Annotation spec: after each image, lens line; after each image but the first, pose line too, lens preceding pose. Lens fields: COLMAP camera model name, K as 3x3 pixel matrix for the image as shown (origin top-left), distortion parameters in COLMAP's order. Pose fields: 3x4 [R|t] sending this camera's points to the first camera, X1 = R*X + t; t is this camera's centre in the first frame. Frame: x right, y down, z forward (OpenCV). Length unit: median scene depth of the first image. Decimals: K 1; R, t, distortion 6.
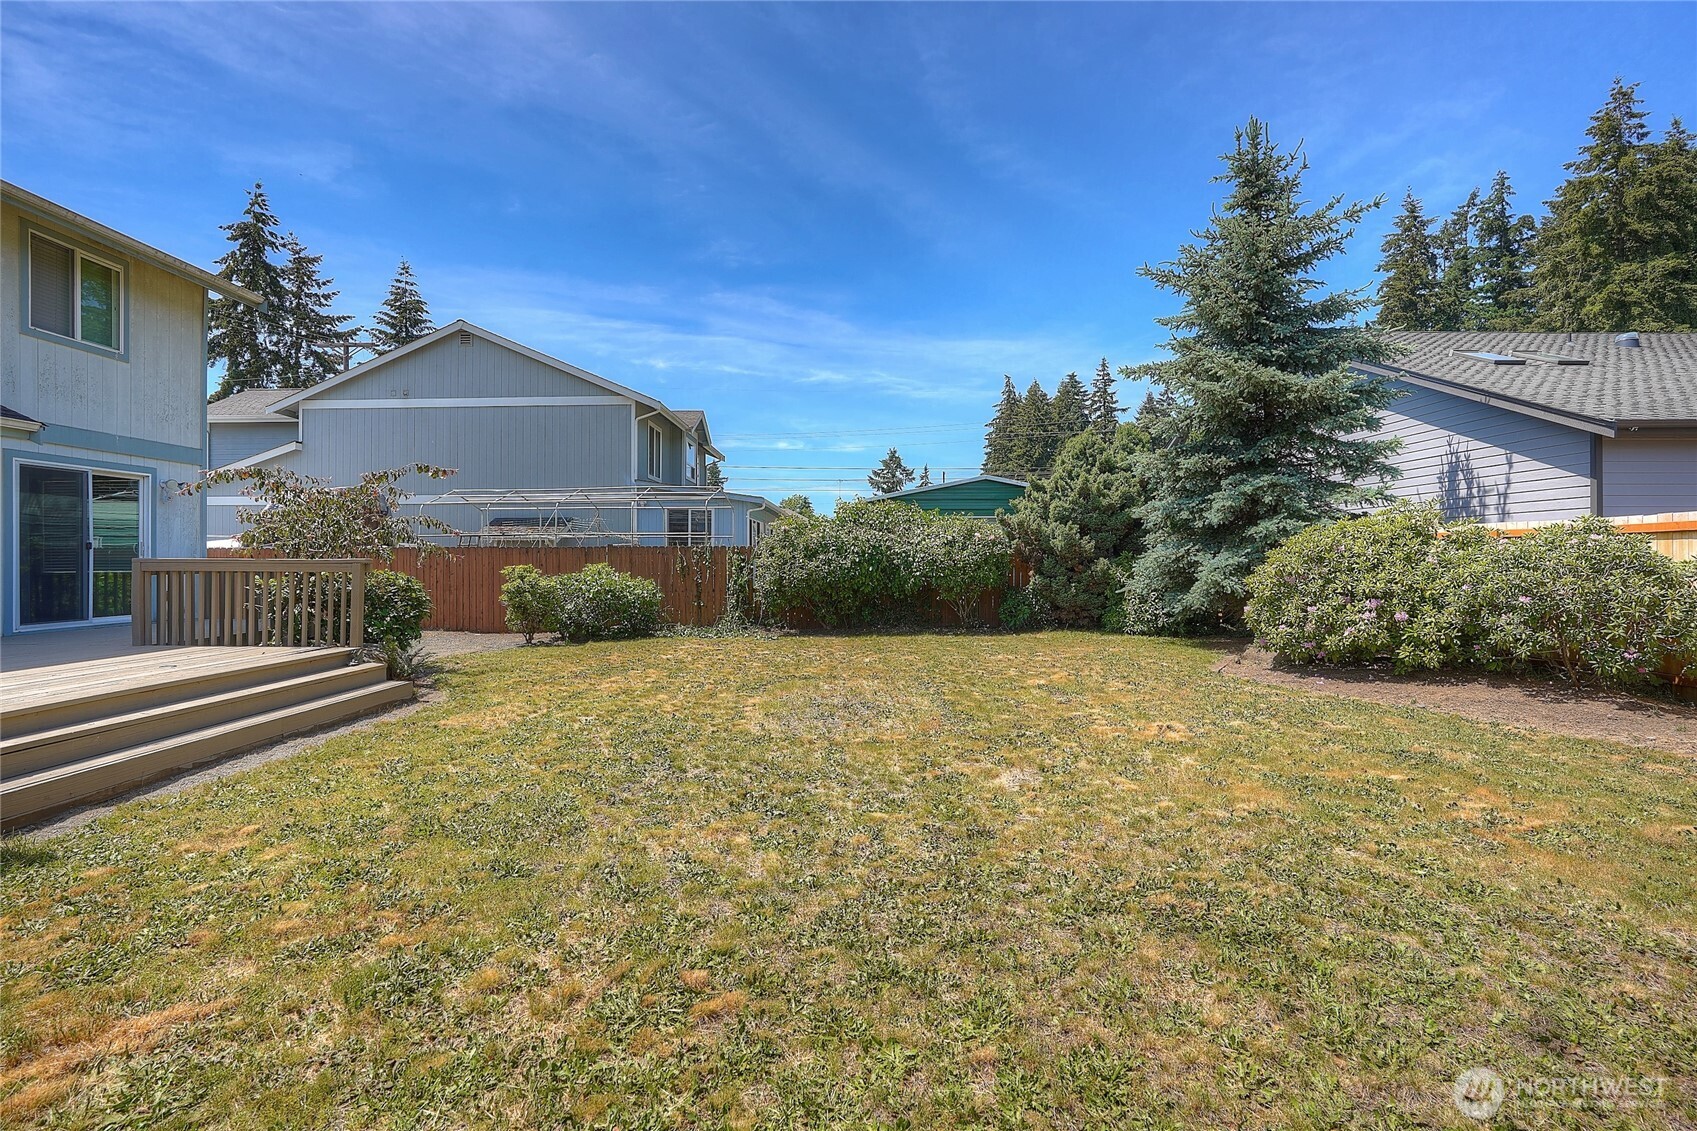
lens RADIAL K [[788.8, 0, 853.0], [0, 788.8, 560.1], [0, 0, 1]] dist [-0.070071, 0.027354]
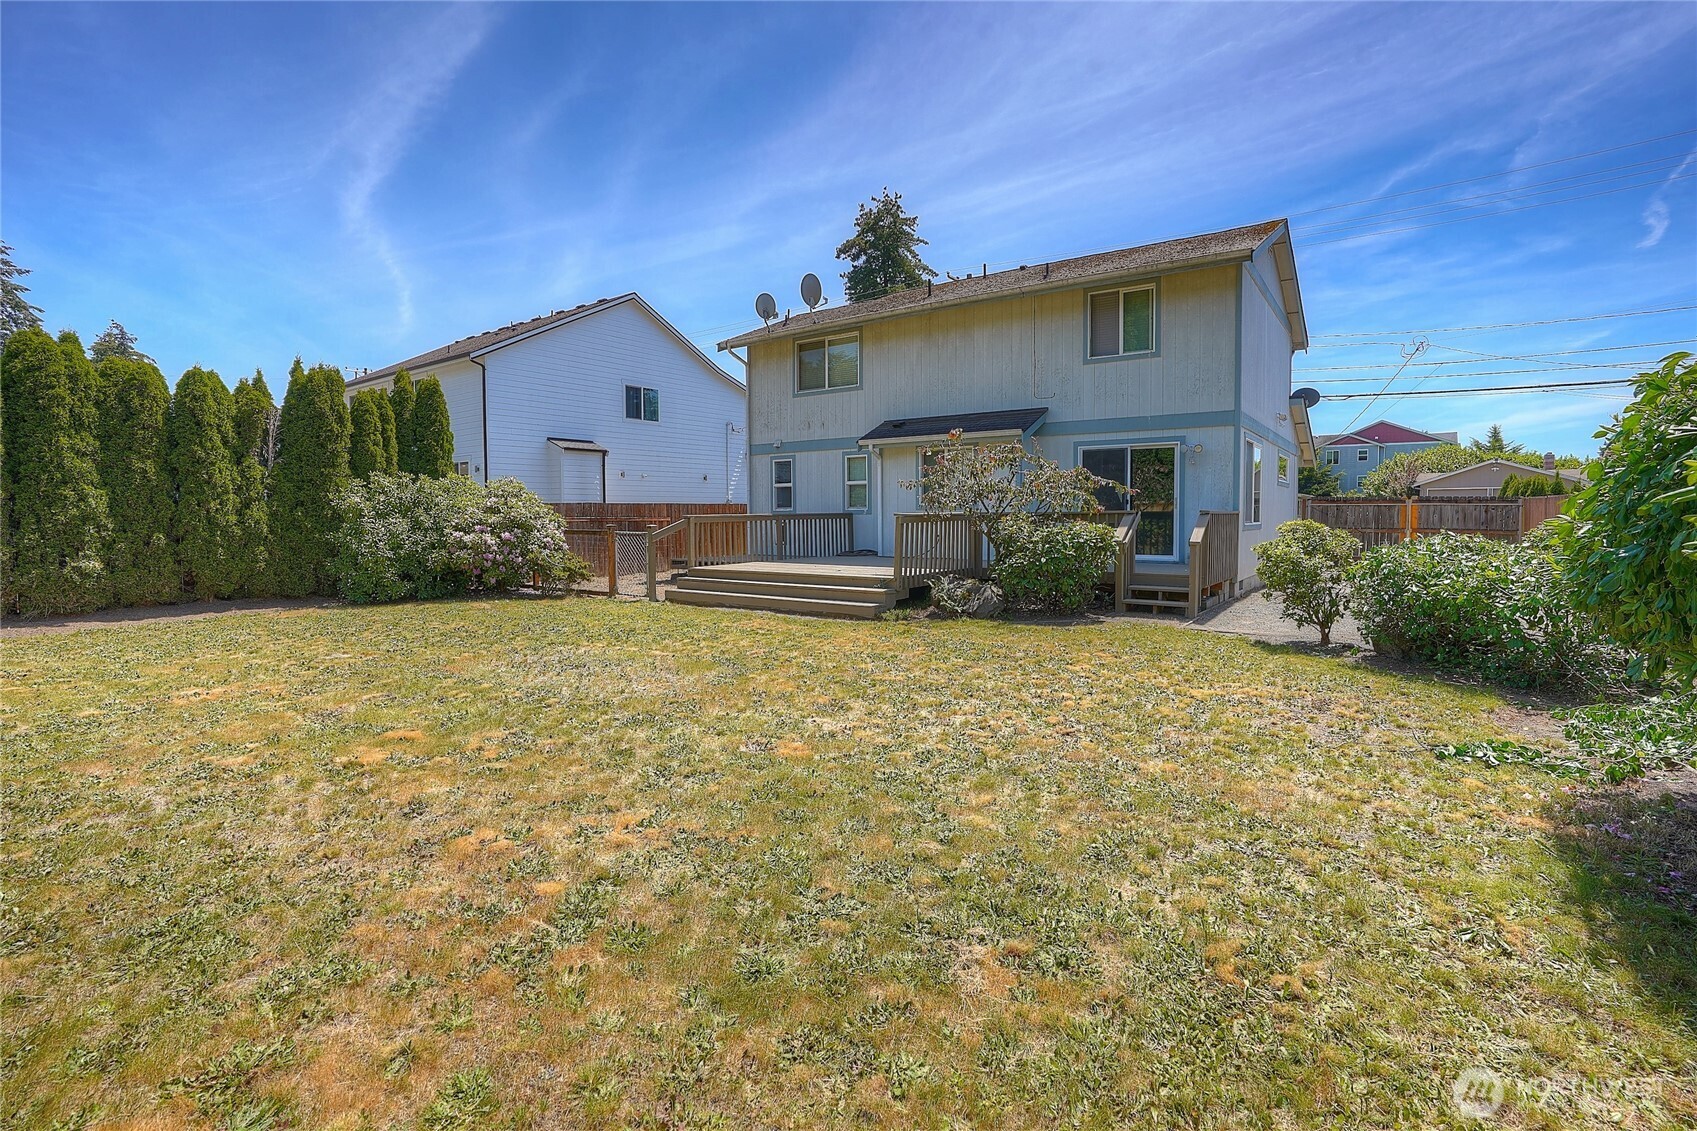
lens RADIAL K [[788.8, 0, 853.0], [0, 788.8, 560.1], [0, 0, 1]] dist [-0.070071, 0.027354]
pose [[-0.584173, 0.054305, -0.809810, 0.085386], [0.007394, 0.998074, 0.061596, -0.000884], [0.811595, 0.029995, -0.583450, 0.275868]]
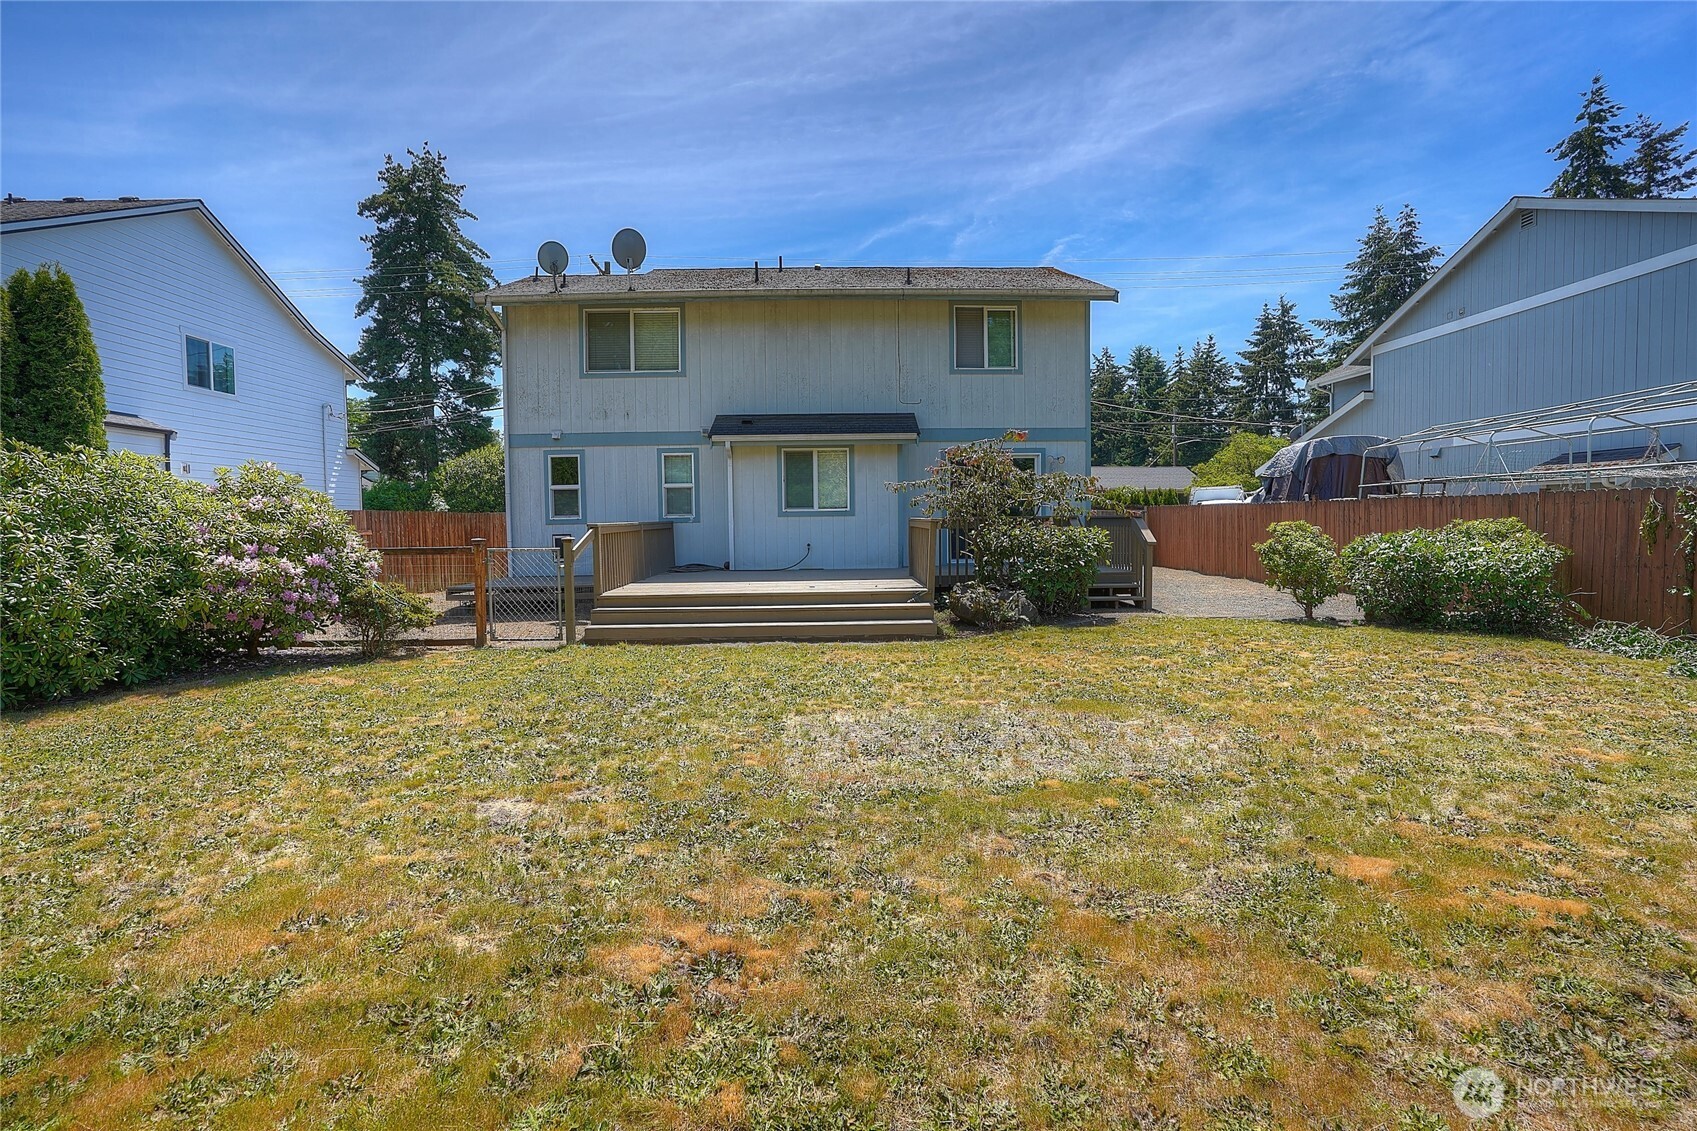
lens RADIAL K [[788.8, 0, 853.0], [0, 788.8, 560.1], [0, 0, 1]] dist [-0.070071, 0.027354]
pose [[0.029095, 0.053059, -0.998167, 0.097332], [0.013142, 0.998484, 0.053459, -0.000580], [0.999490, -0.014673, 0.028353, 0.131614]]
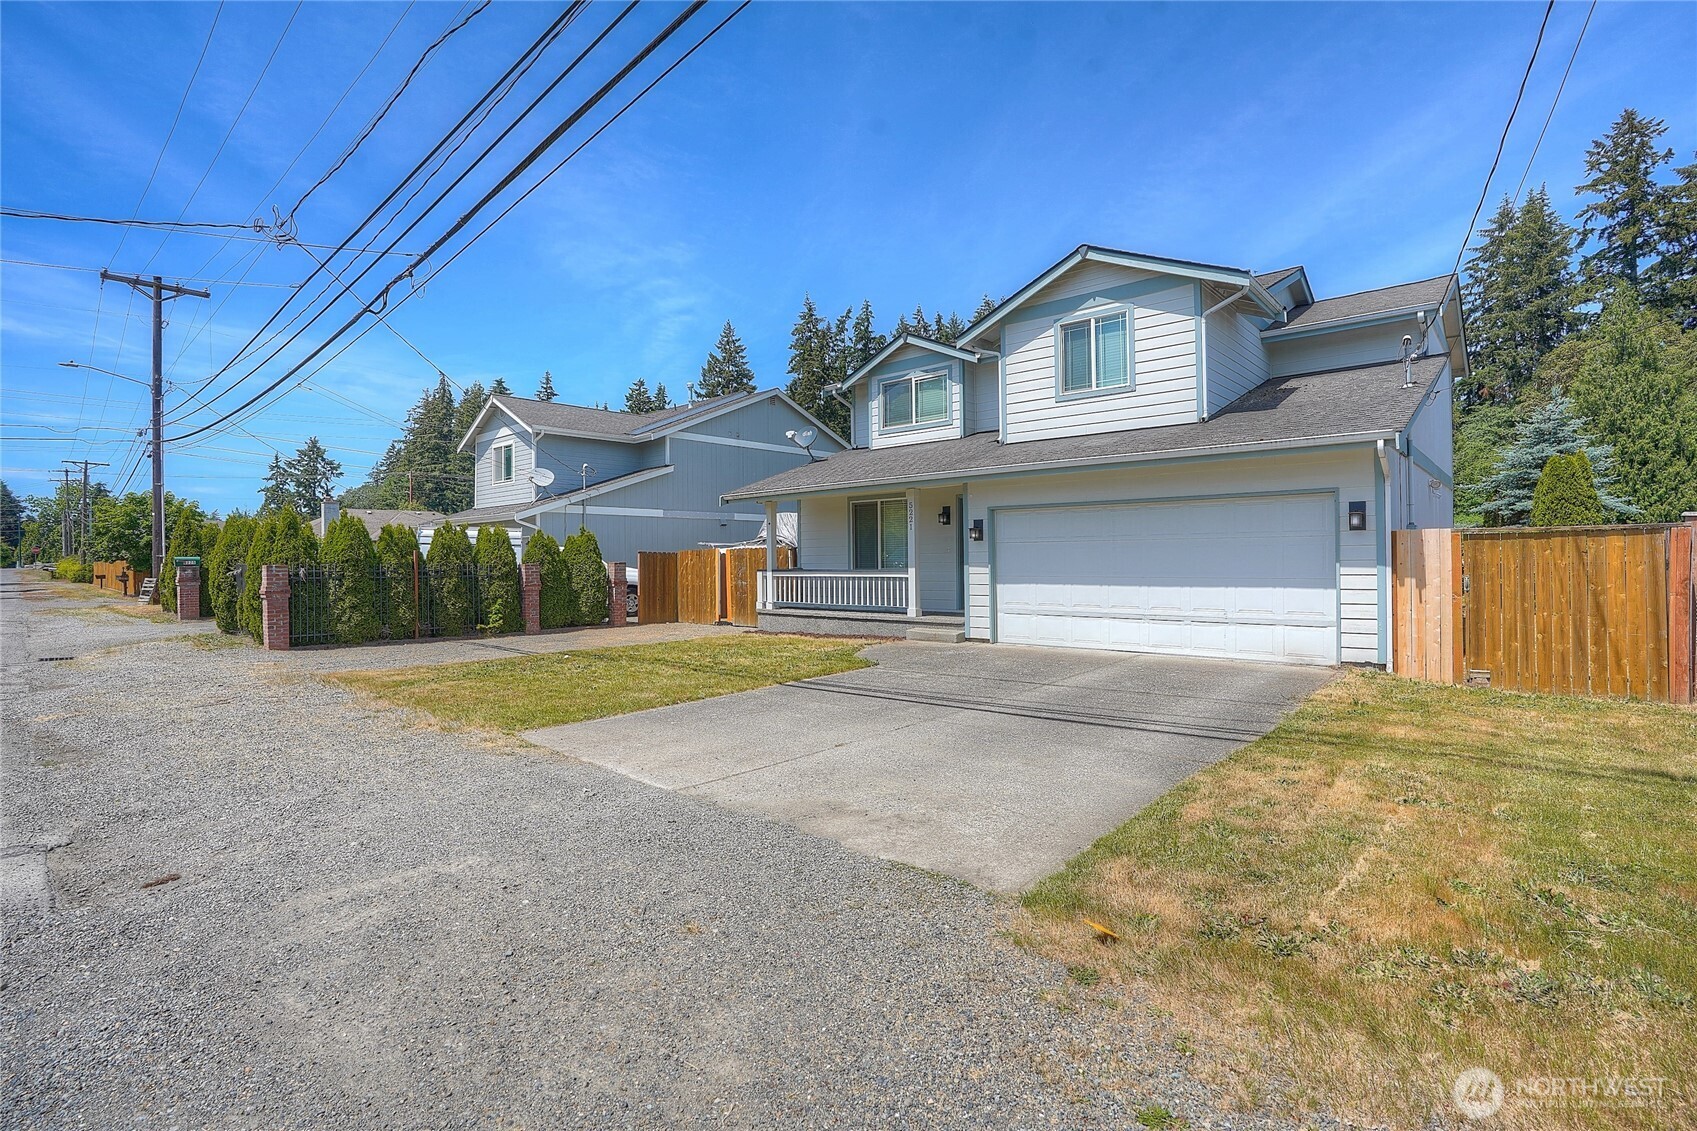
lens RADIAL K [[792.6, 0, 852.6], [0, 792.6, 558.1], [0, 0, 1]] dist [-0.071504, 0.027595]
pose [[0.669504, 0.000074, 0.742809, -0.598051], [0.006437, 0.999962, -0.005901, 0.000160], [-0.742781, 0.008732, 0.669478, -0.015372]]
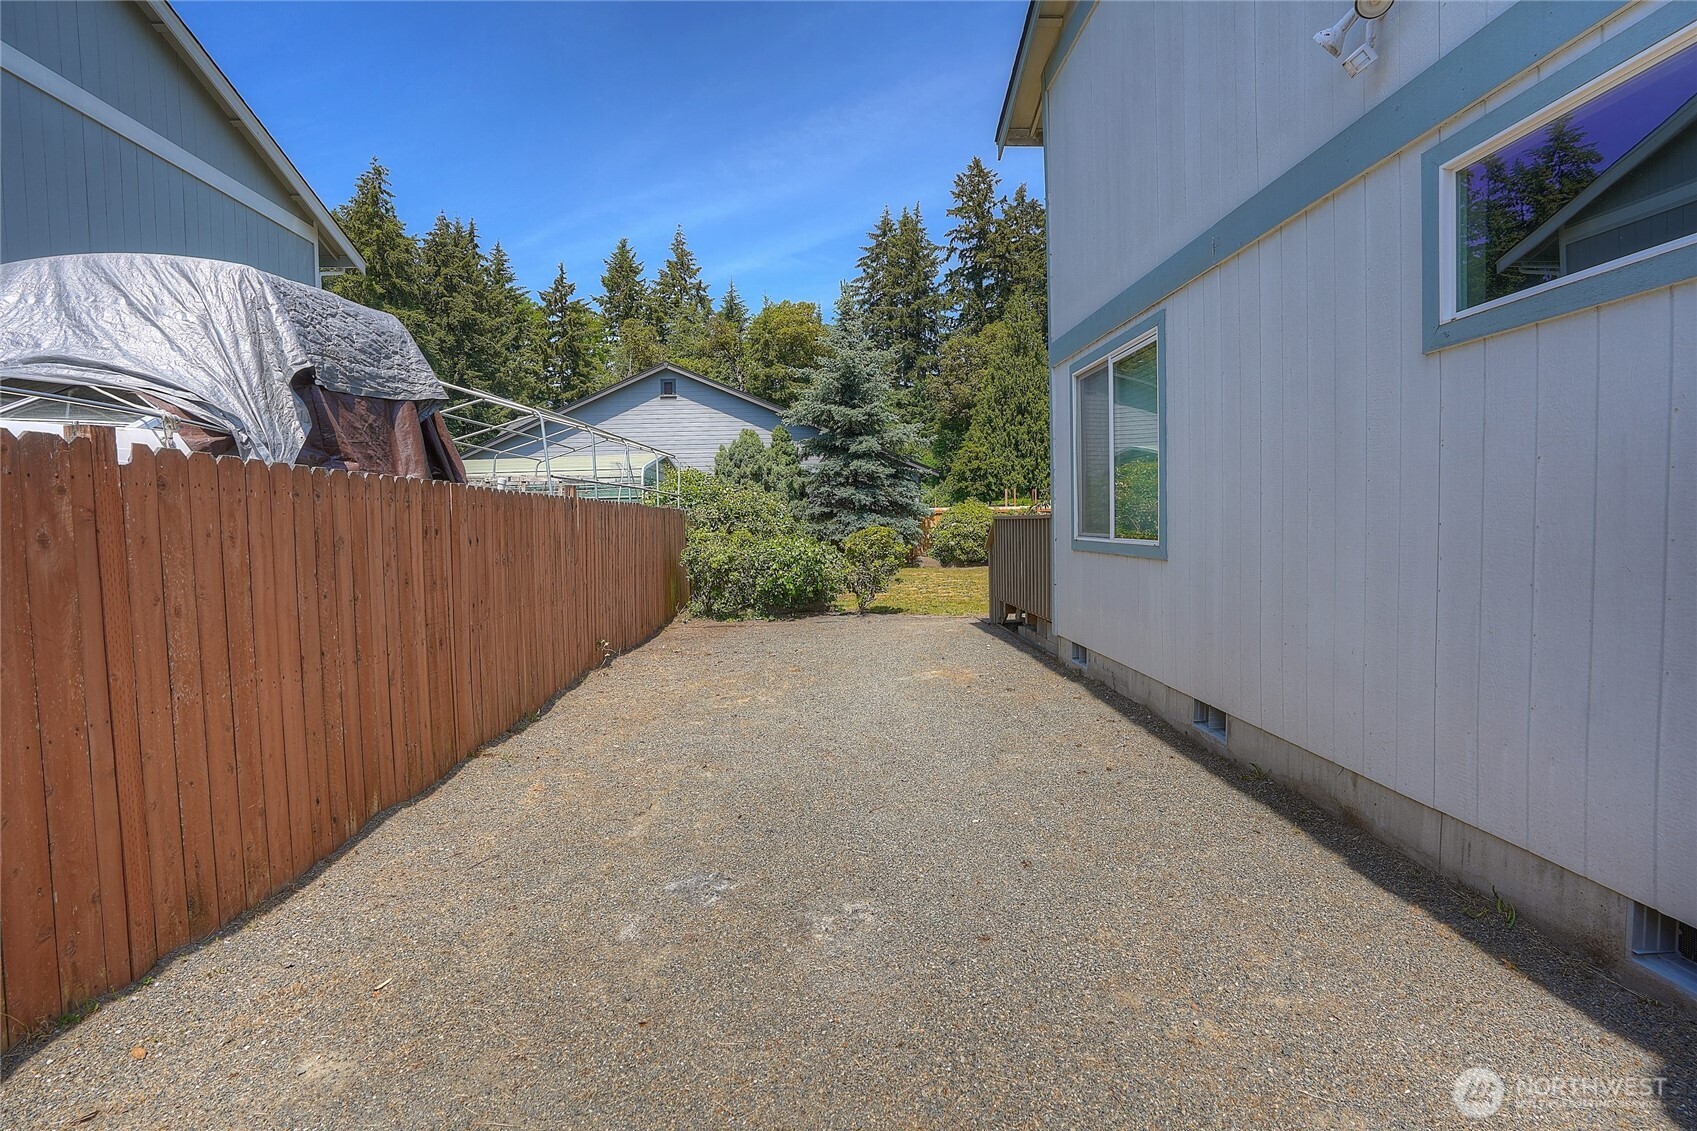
lens RADIAL K [[789.0, 0, 856.4], [0, 789.0, 558.8], [0, 0, 1]] dist [-0.069898, 0.026639]
pose [[-0.054472, -0.041812, 0.997639, -0.343852], [0.021784, 0.998835, 0.043051, 0.000877], [-0.998278, 0.024078, -0.053498, 0.276083]]
